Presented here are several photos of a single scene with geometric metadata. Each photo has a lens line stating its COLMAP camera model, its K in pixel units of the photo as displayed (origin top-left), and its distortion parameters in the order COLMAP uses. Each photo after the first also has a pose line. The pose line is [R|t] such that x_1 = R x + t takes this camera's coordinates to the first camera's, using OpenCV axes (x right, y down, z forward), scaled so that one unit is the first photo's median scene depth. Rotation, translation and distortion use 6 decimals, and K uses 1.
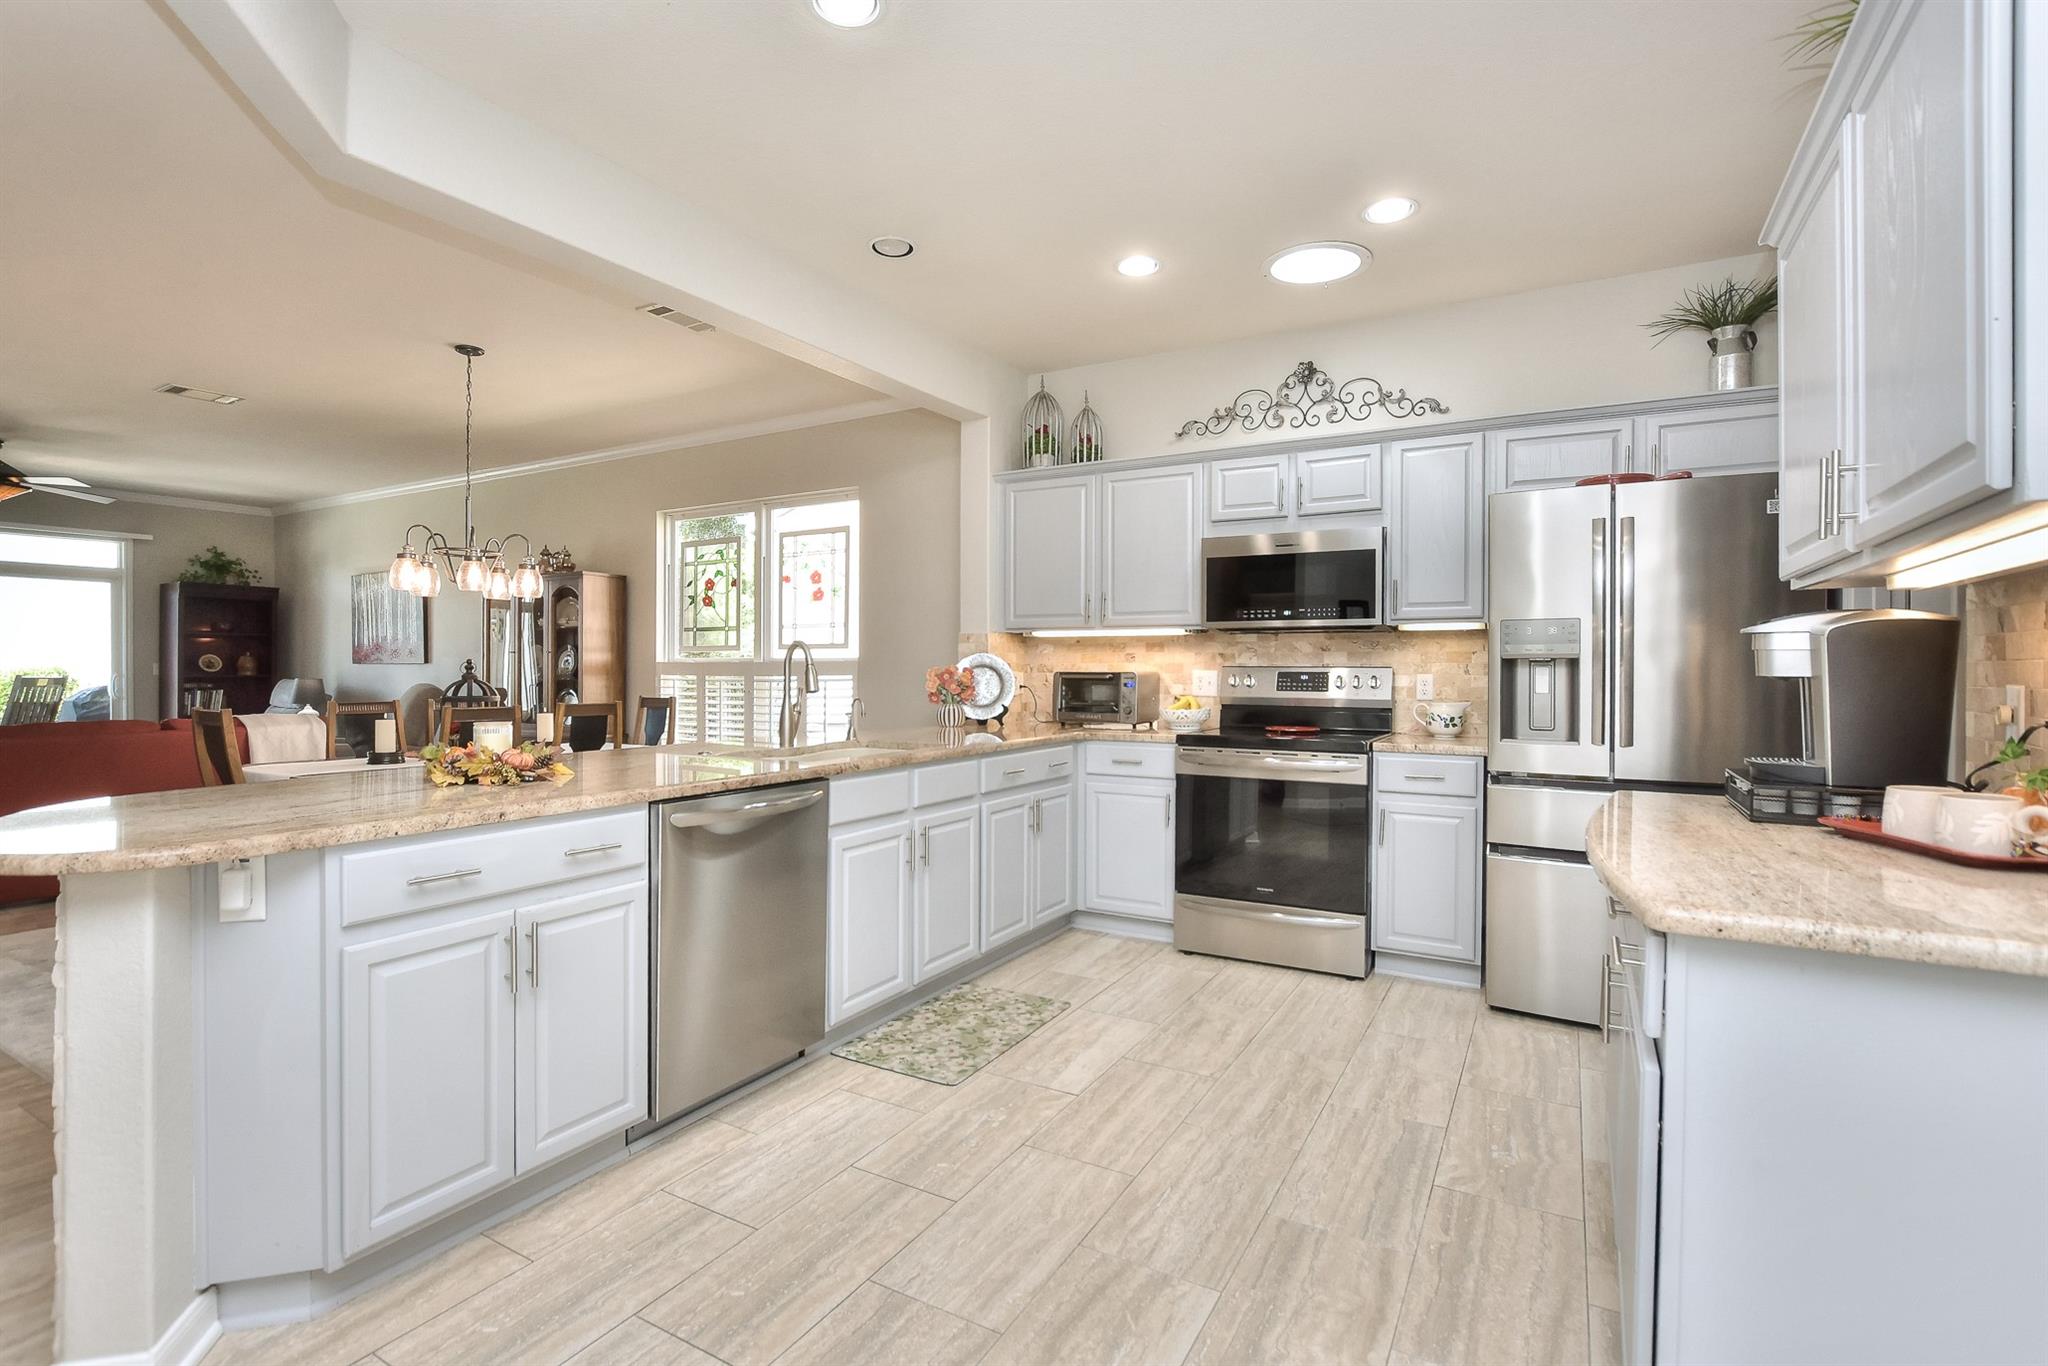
lens RADIAL K [[956.9, 0, 1025.4], [0, 956.9, 661.5], [0, 0, 1]] dist [-0.017716, 0.000704]
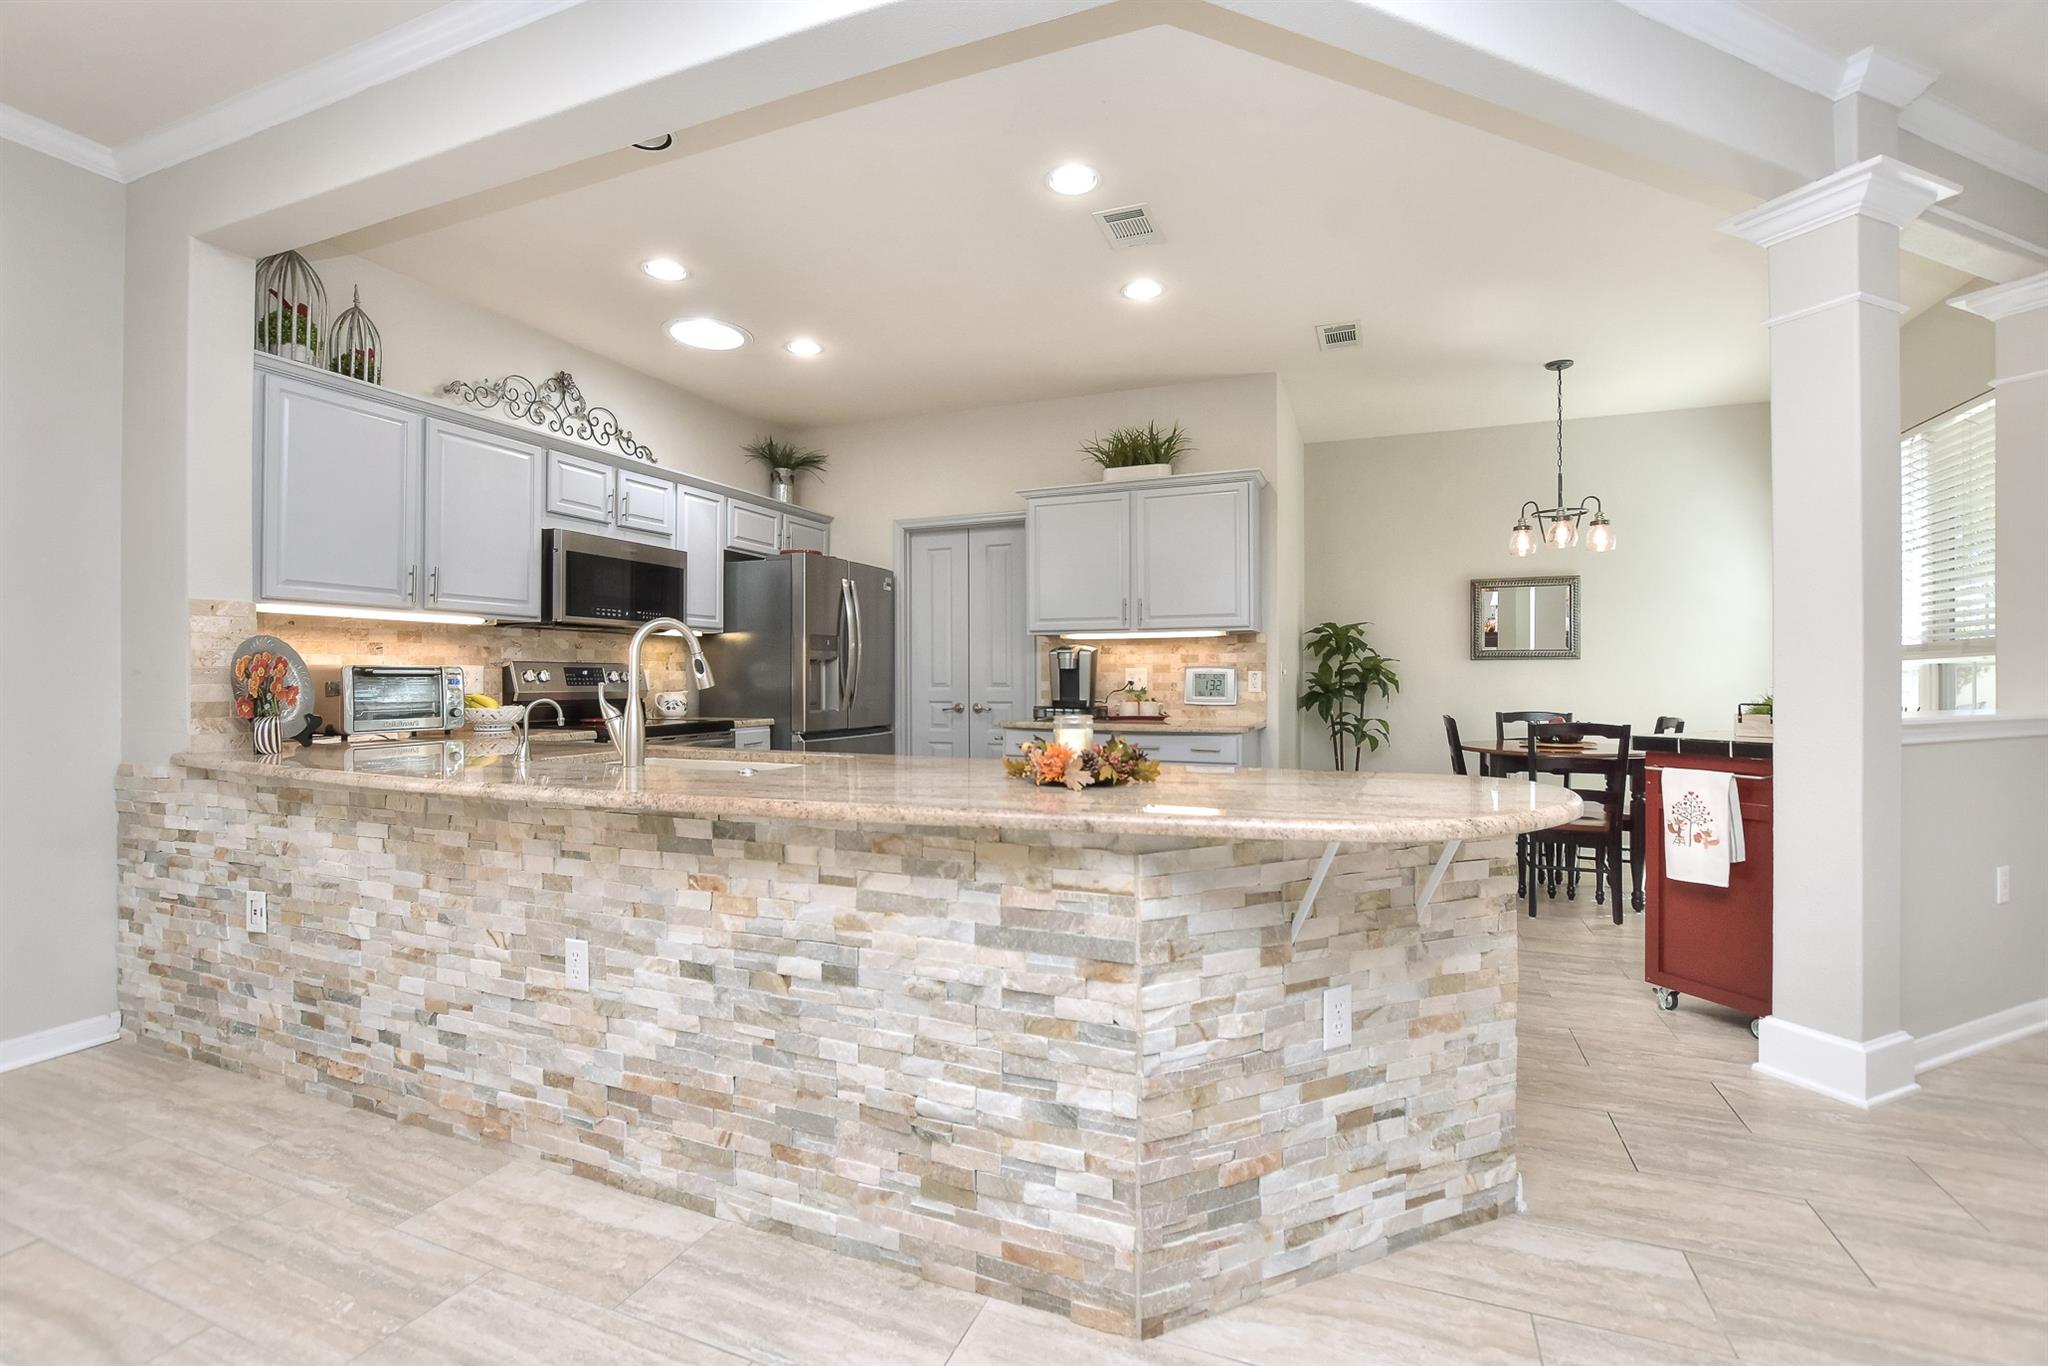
lens RADIAL K [[892.9, 0, 1024.0], [0, 892.9, 683.0], [0, 0, 1]] dist [-0.015402, 0.000495]
pose [[-0.133917, -0.009725, 0.990945, -0.926368], [-0.008642, 0.999925, 0.008645, 0.018803], [-0.990955, -0.007406, -0.133991, 0.780281]]
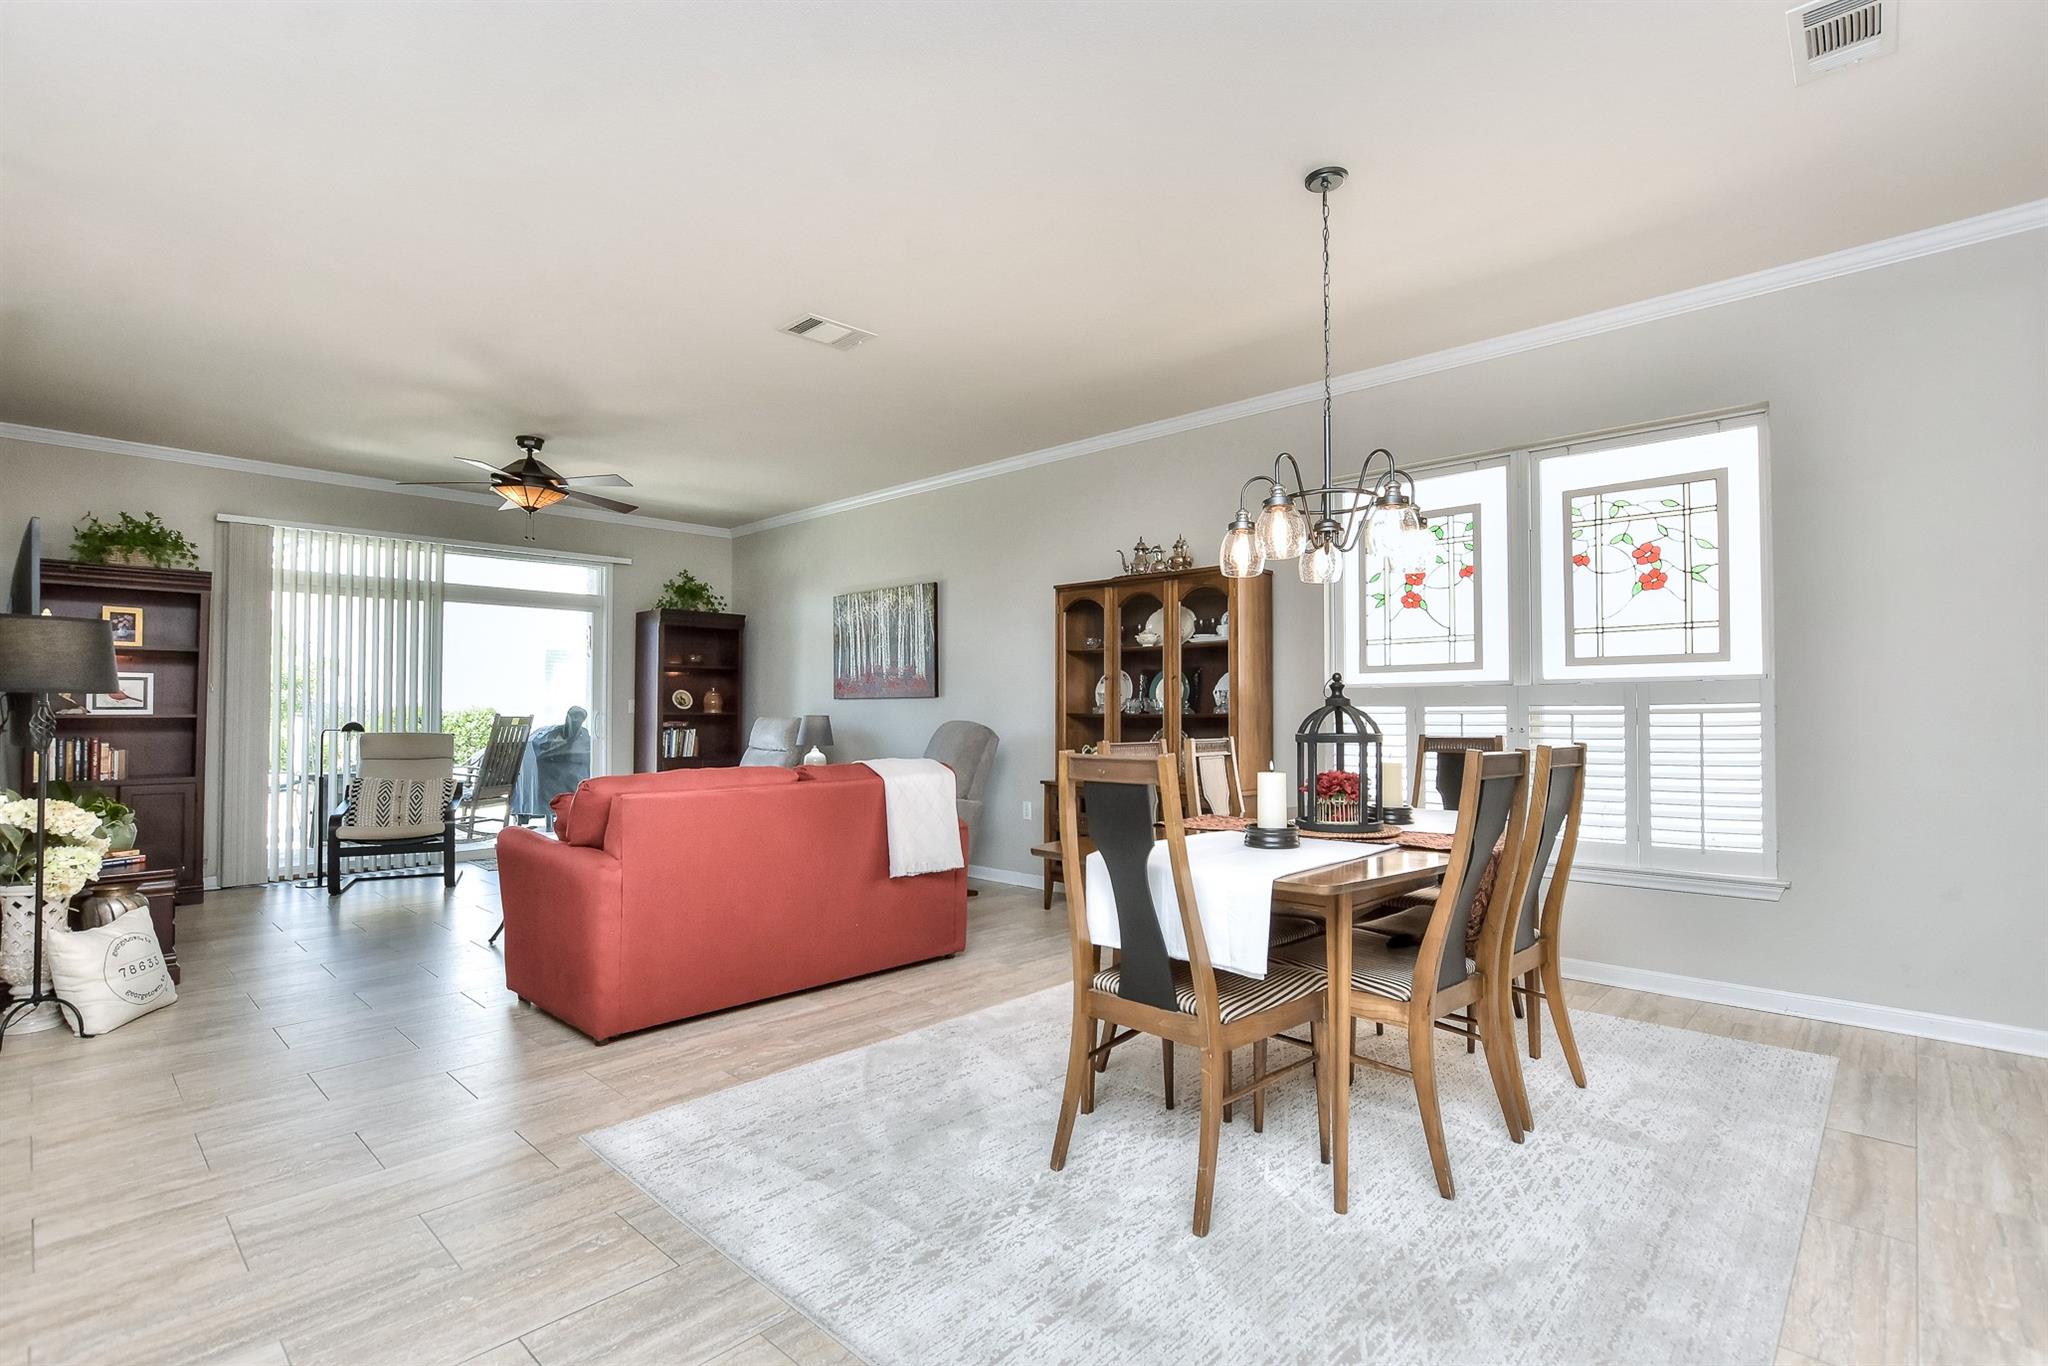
lens RADIAL K [[954.7, 0, 1004.6], [0, 954.7, 688.8], [0, 0, 1]] dist [0.001685, -0.000411]
pose [[0.971893, -0.010246, -0.235198, -0.824154], [0.006629, 0.999847, -0.016166, 0.019972], [0.235328, 0.014153, 0.971813, 0.440709]]
